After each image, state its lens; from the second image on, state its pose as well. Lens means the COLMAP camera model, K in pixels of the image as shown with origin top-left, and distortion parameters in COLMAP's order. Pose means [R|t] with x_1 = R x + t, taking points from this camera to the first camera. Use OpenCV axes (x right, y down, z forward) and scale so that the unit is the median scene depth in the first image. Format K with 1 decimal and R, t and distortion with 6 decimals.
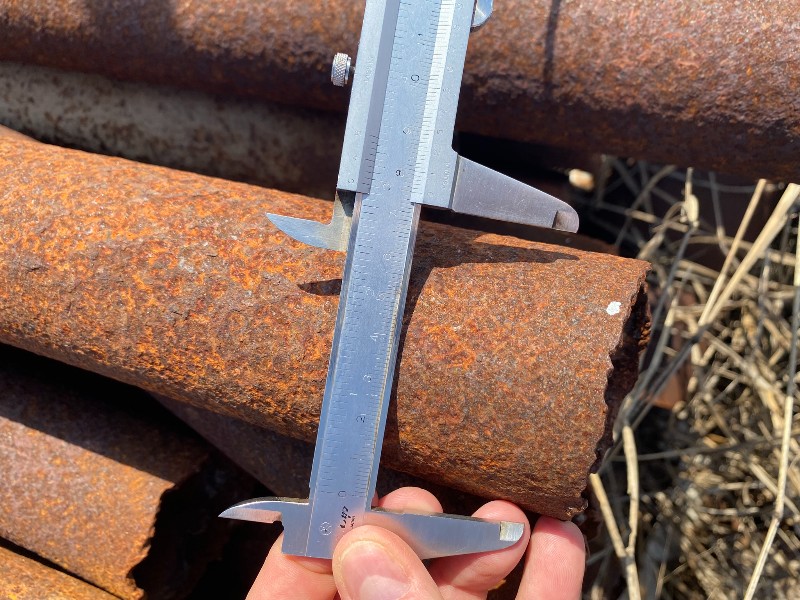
lens RADIAL K [[621.3, 0, 400.0], [0, 621.3, 300.0], [0, 0, 1]] dist [-0.047291, 0.040677]
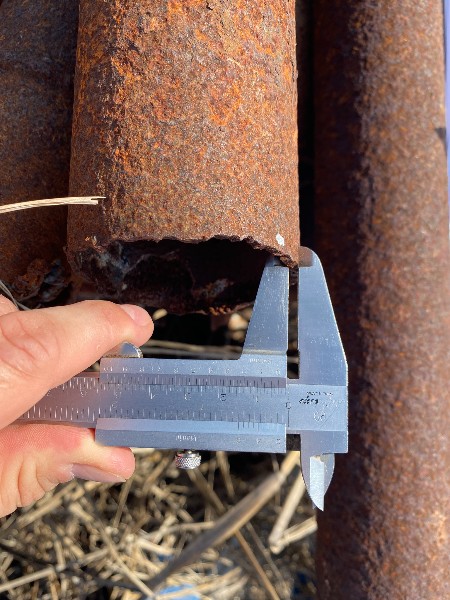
lens RADIAL K [[466.0, 0, 225.0], [0, 466.0, 300.0], [0, 0, 1]] dist [-0.047291, 0.040677]
pose [[0.140615, 0.967951, 0.208082, 0.165117], [-0.960721, 0.184189, -0.207582, 0.207834], [-0.239256, -0.170720, 0.955830, 0.100939]]
